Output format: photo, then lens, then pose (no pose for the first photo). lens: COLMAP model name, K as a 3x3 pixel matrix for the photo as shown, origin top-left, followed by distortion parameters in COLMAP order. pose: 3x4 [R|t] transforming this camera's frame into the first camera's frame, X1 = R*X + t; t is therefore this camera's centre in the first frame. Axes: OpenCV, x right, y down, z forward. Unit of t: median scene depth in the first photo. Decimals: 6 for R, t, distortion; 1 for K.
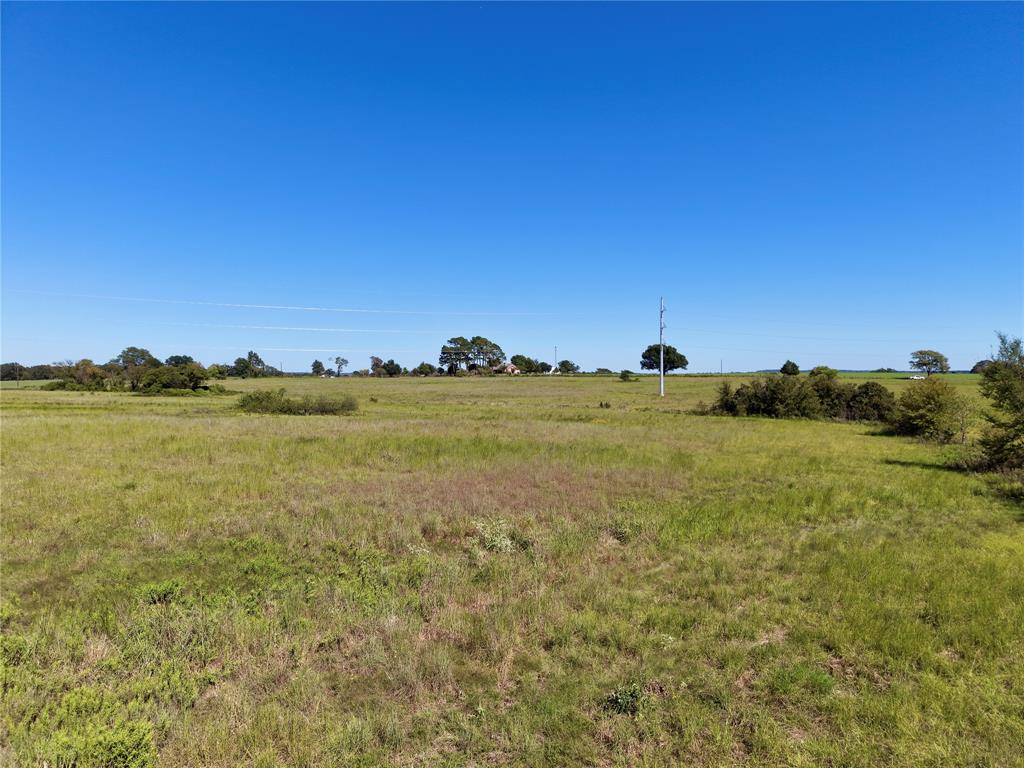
lens RADIAL K [[680.1, 0, 515.7], [0, 680.1, 378.8], [0, 0, 1]] dist [0.033342, -0.031491]
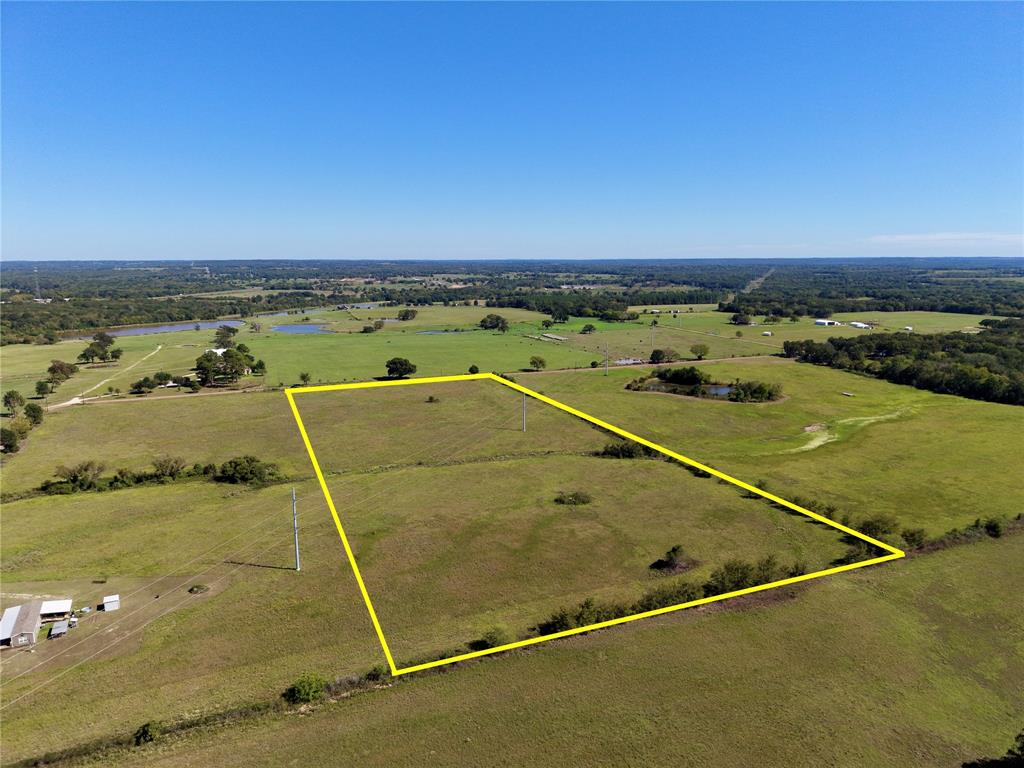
lens RADIAL K [[680.1, 0, 514.3], [0, 680.1, 383.3], [0, 0, 1]] dist [0.033342, -0.031491]
pose [[0.695471, -0.127698, 0.707116, -0.674353], [-0.000702, 0.983961, 0.178384, -0.262033], [-0.718554, -0.124557, 0.684226, -0.214380]]
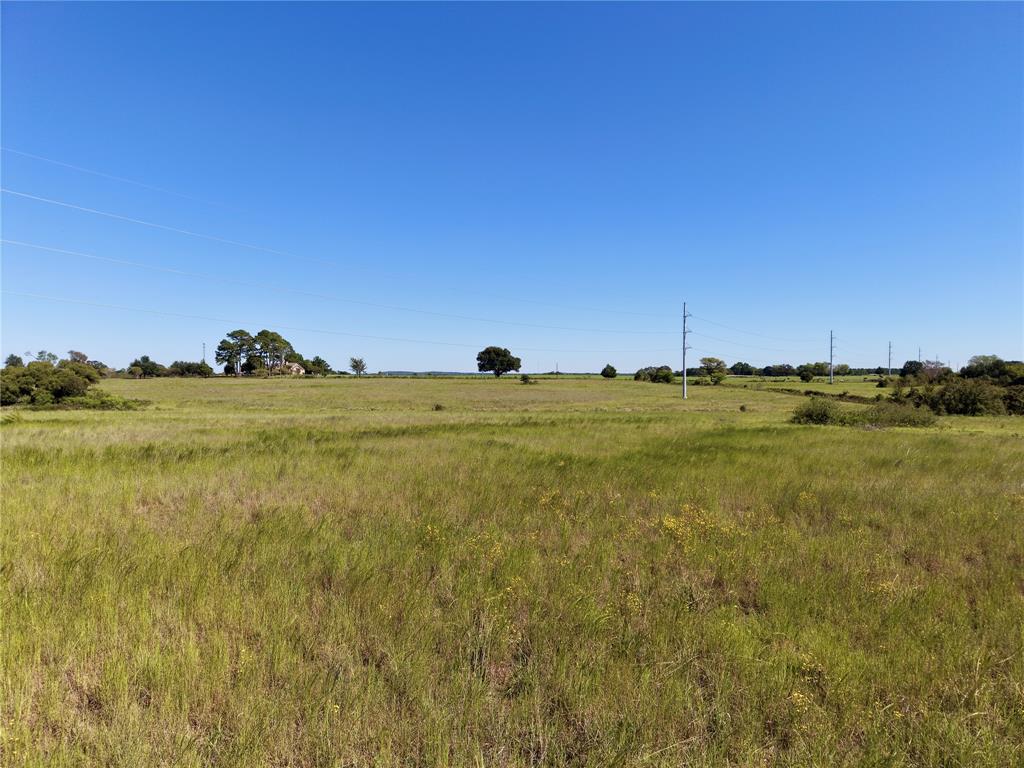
lens RADIAL K [[680.1, 0, 513.8], [0, 680.1, 383.7], [0, 0, 1]] dist [0.033342, -0.031491]
pose [[0.849928, -0.001077, 0.526898, -0.288807], [-0.001911, 0.999985, 0.005127, -0.001096], [-0.526896, -0.005365, 0.849913, 0.135501]]
